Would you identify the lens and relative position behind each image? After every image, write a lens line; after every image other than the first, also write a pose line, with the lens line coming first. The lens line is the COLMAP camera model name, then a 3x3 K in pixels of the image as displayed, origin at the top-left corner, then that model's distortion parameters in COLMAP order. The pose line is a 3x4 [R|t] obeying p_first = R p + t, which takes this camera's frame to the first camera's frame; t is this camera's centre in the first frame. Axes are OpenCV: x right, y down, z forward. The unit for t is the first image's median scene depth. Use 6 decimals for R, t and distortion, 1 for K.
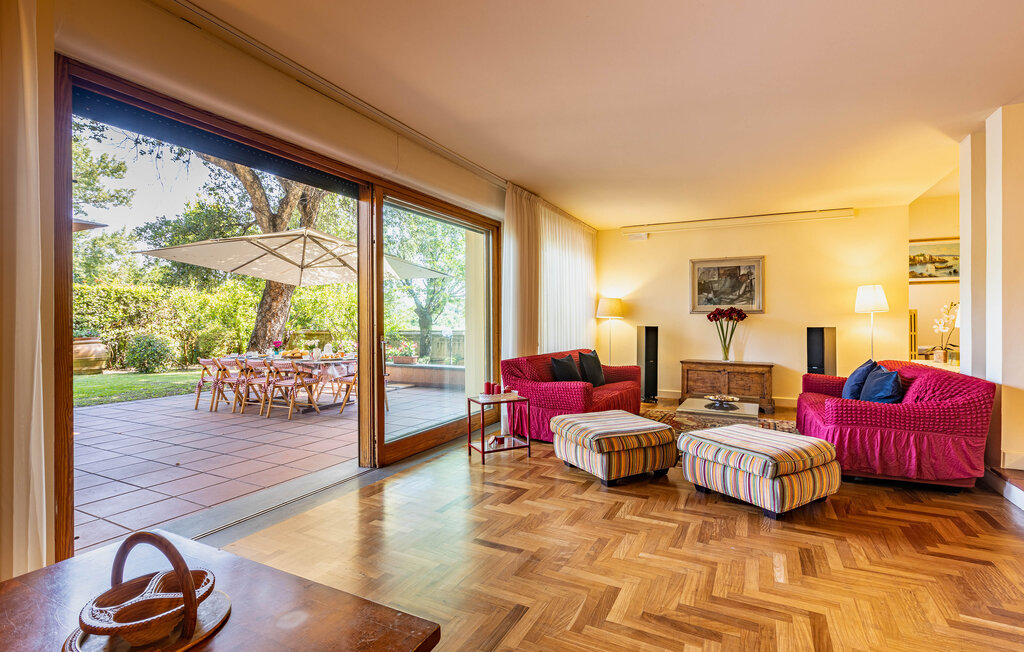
lens RADIAL K [[462.3, 0, 512.0], [0, 462.3, 326.0], [0, 0, 1]] dist [0.001616, -0.000265]
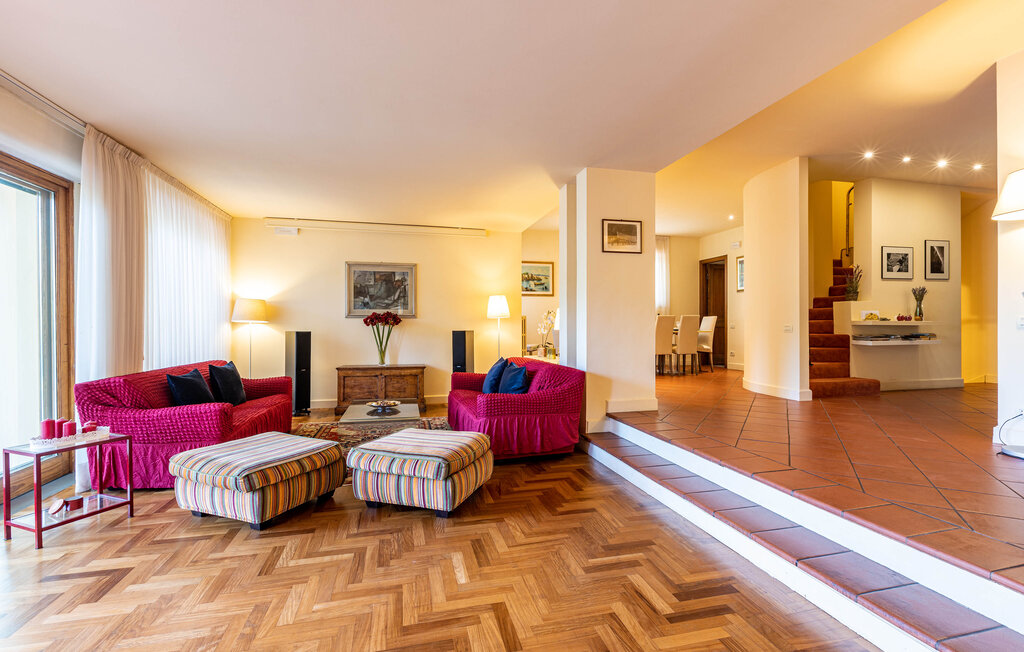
lens RADIAL K [[462.3, 0, 512.0], [0, 462.3, 326.0], [0, 0, 1]] dist [0.001616, -0.000265]
pose [[0.738129, -0.003772, 0.674649, -0.011271], [0.009770, 0.999939, -0.005100, -0.002089], [-0.674589, 0.010356, 0.738121, 0.085816]]
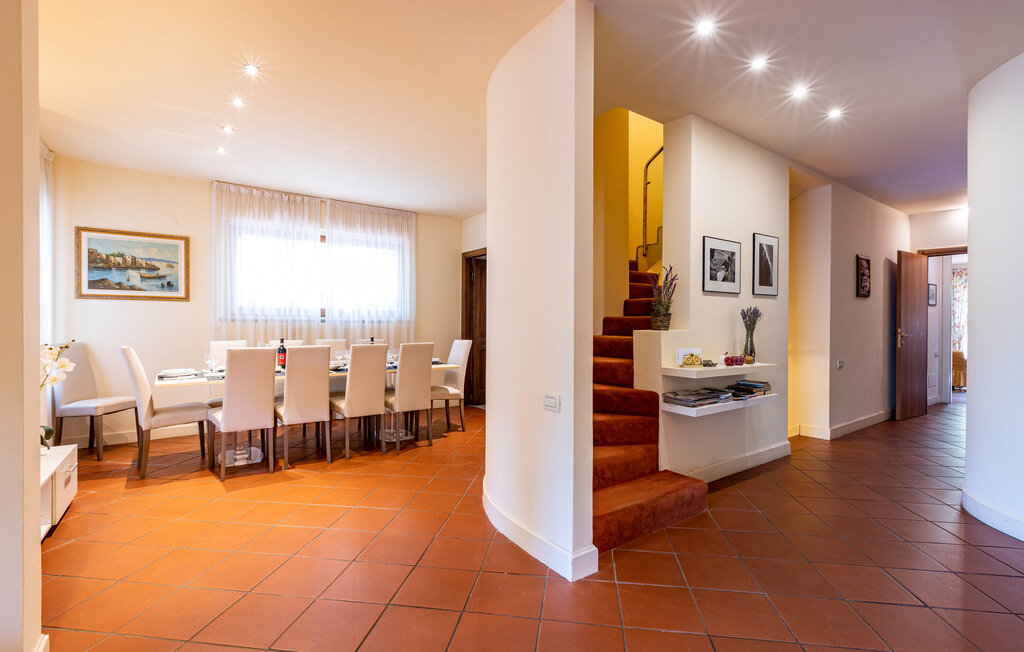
lens RADIAL K [[462.3, 0, 512.0], [0, 462.3, 326.0], [0, 0, 1]] dist [0.001616, -0.000265]
pose [[0.432929, -0.003553, 0.901421, 0.553278], [0.004250, 0.999989, 0.001901, -0.054090], [-0.901418, 0.003008, 0.432939, 0.230349]]
